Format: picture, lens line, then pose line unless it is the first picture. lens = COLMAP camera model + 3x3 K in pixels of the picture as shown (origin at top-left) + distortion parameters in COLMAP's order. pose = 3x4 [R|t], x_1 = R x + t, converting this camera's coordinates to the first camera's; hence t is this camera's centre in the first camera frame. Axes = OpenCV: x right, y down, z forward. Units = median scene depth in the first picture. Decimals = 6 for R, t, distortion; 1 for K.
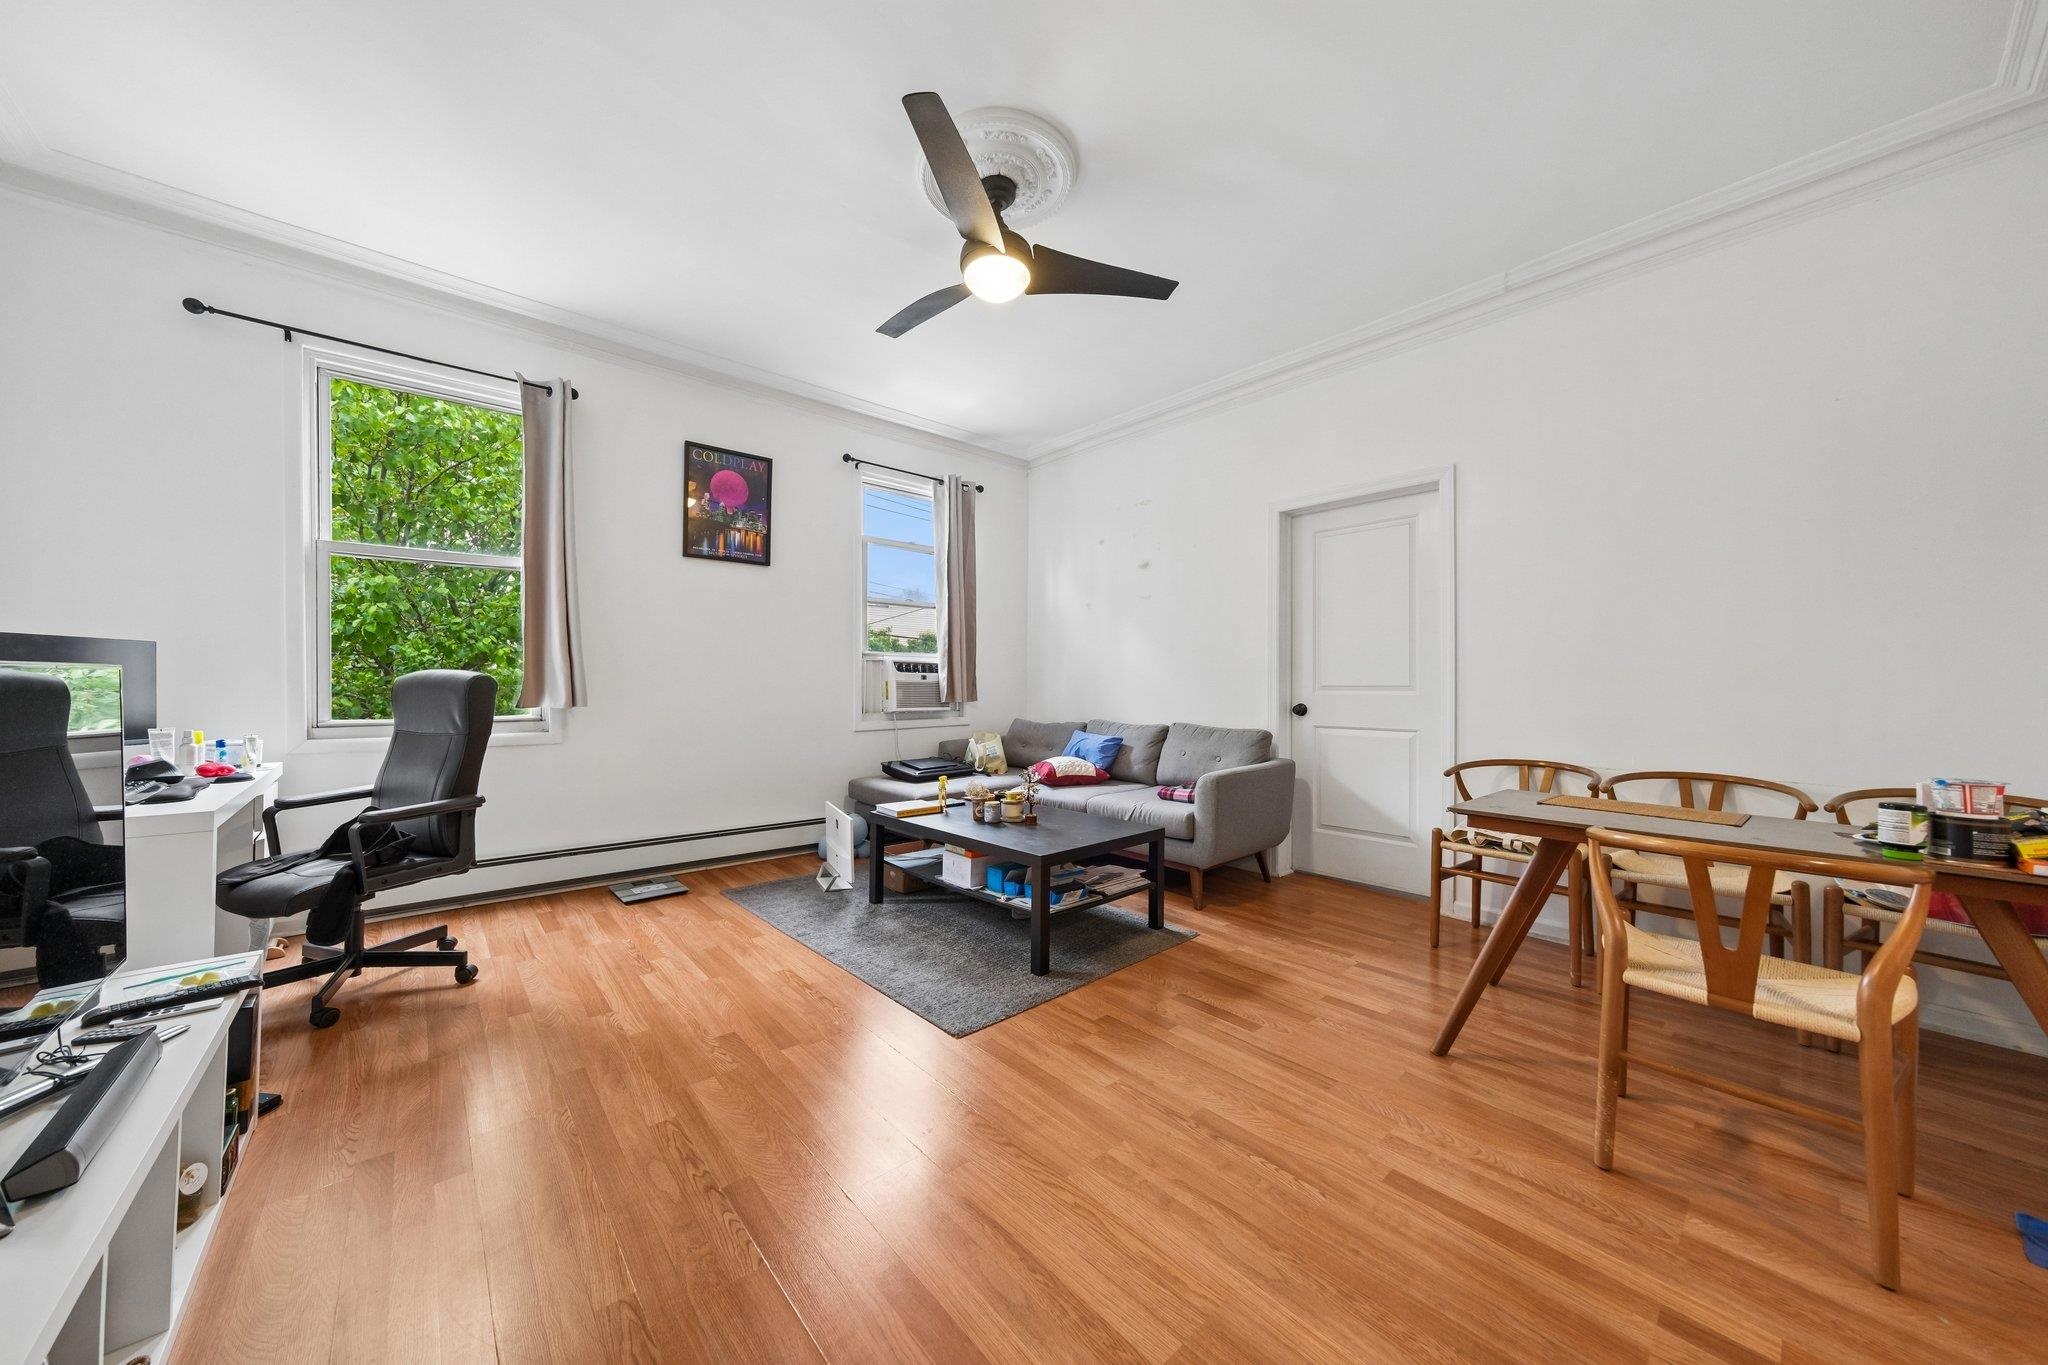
lens RADIAL K [[691.7, 0, 1027.2], [0, 691.7, 688.4], [0, 0, 1]] dist [0.006231, 0.000148]
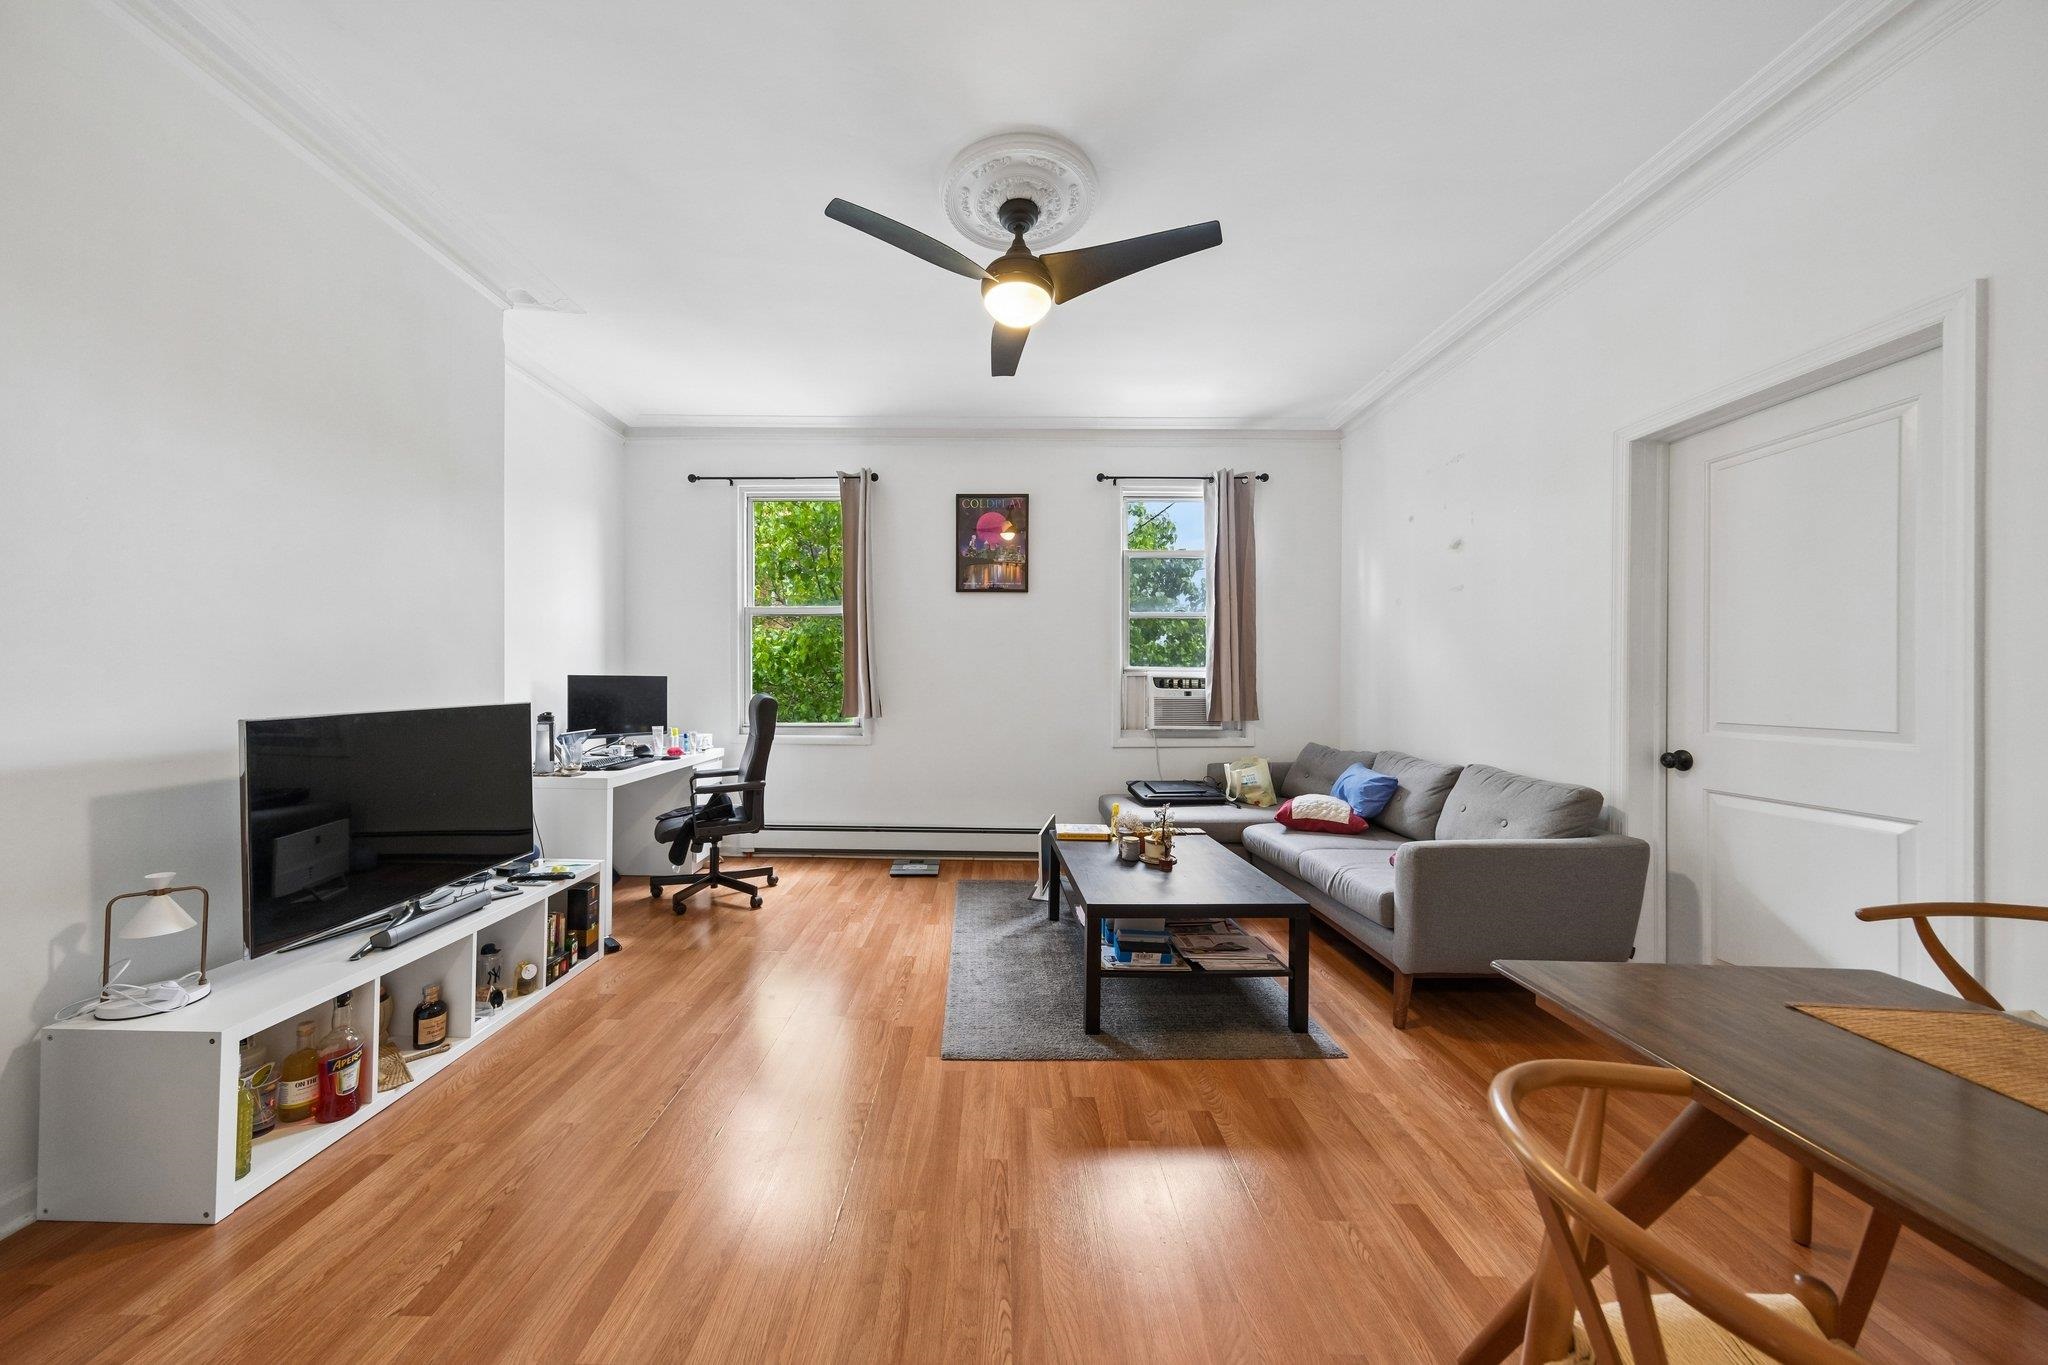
lens RADIAL K [[708.3, 0, 994.9], [0, 708.3, 686.6], [0, 0, 1]] dist [-0.001541, 0.000000]
pose [[0.746349, 0.005066, -0.665536, 0.365535], [-0.006242, 0.999980, 0.000612, -0.030392], [0.665526, 0.003697, 0.746366, 0.143151]]
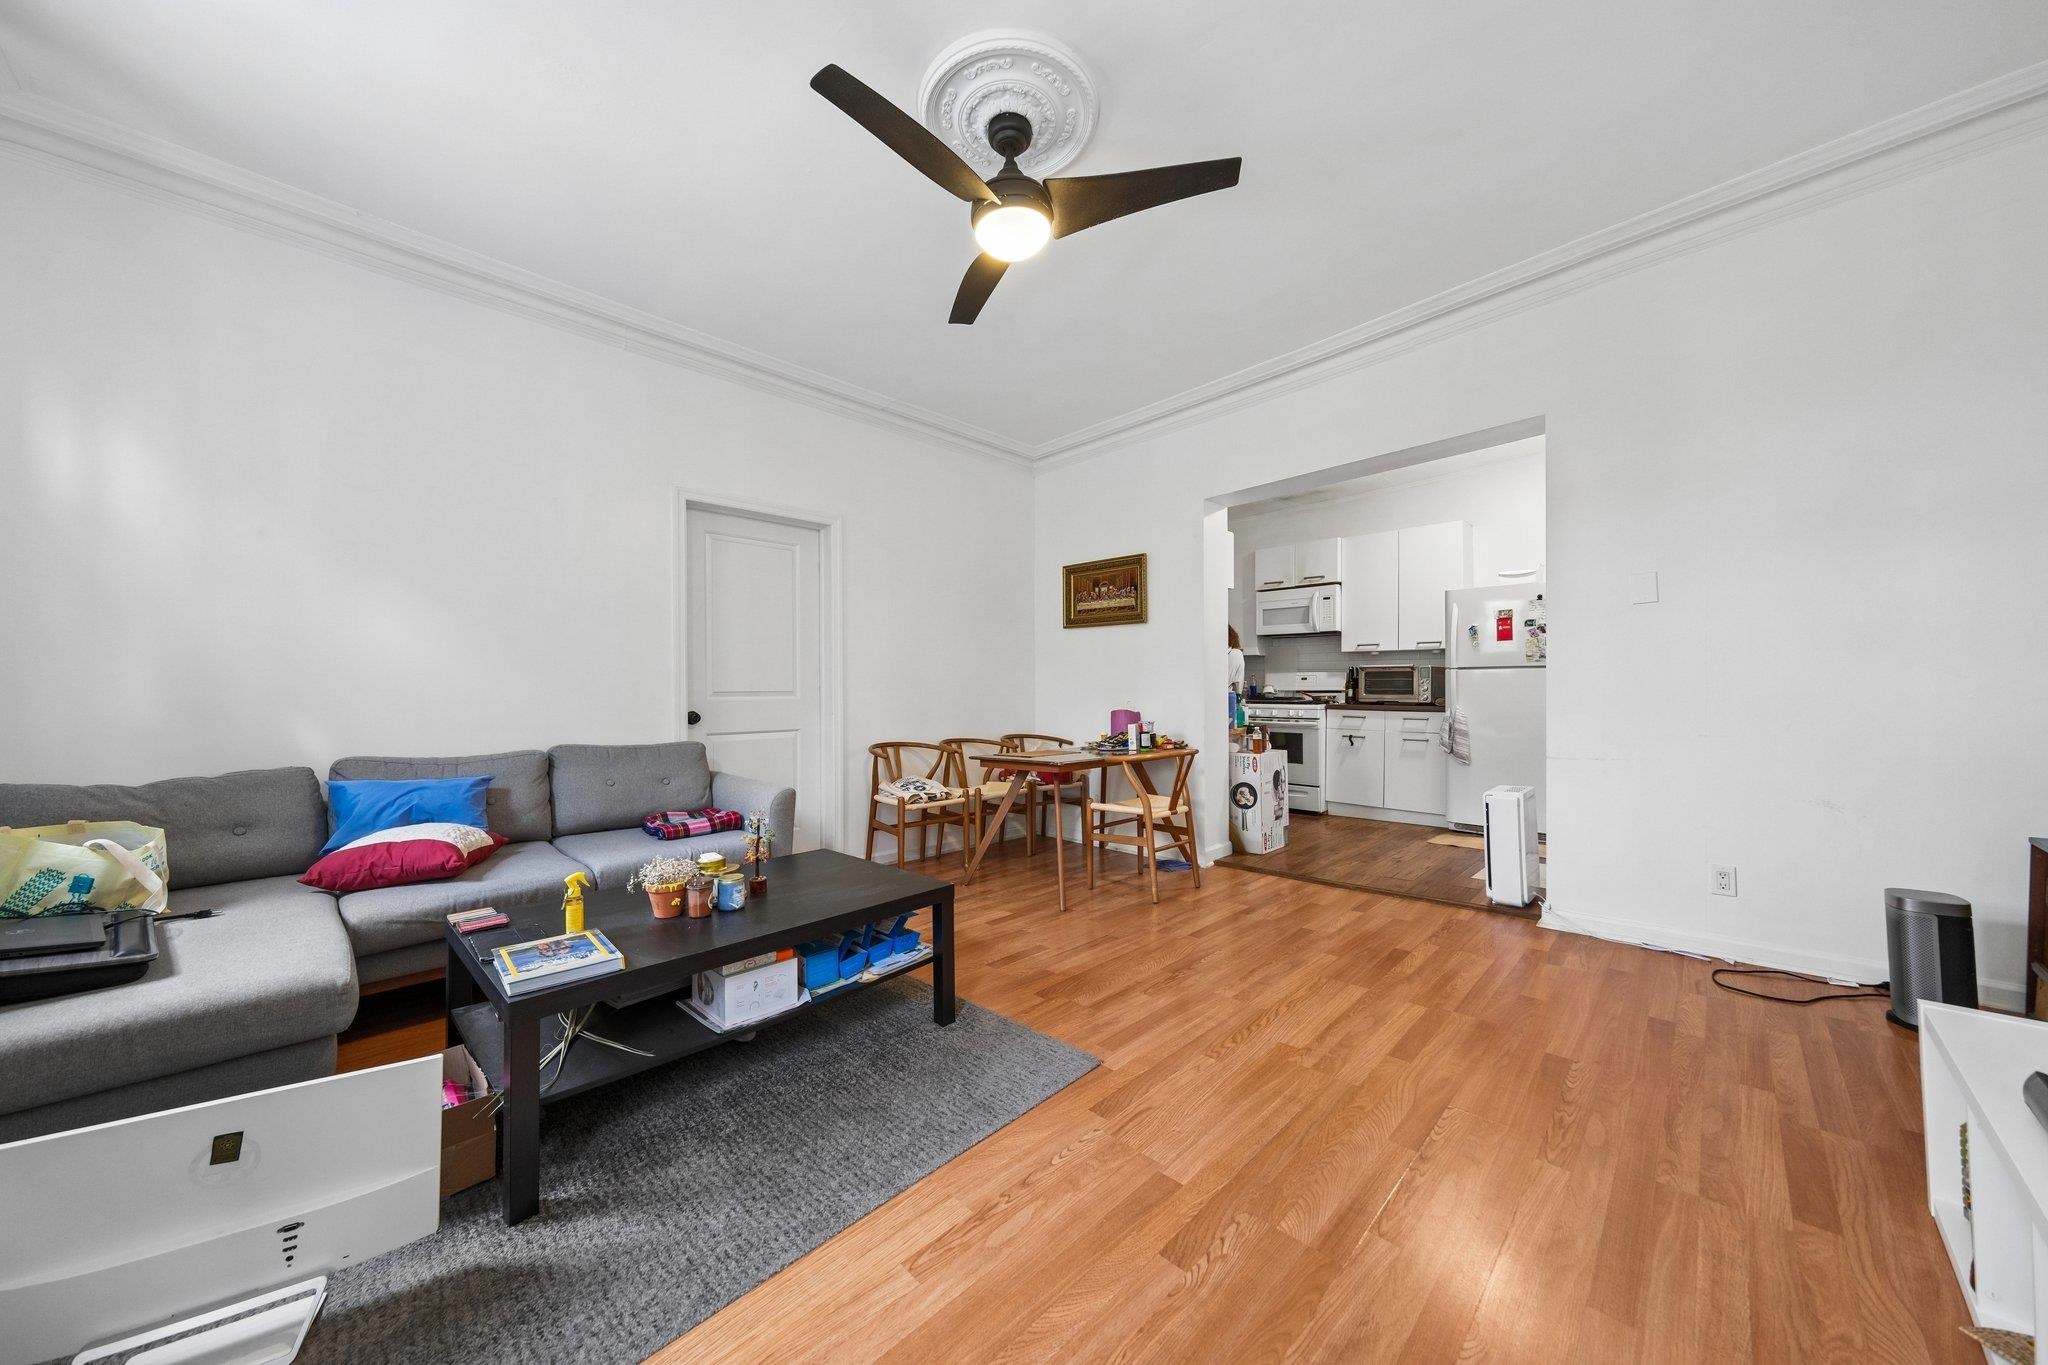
lens RADIAL K [[708.3, 0, 994.9], [0, 708.3, 686.6], [0, 0, 1]] dist [-0.001541, 0.000000]
pose [[-0.042845, 0.008968, 0.999041, -0.582037], [0.011985, 0.999892, -0.008462, 0.001881], [-0.999010, 0.011611, -0.042947, 0.652355]]
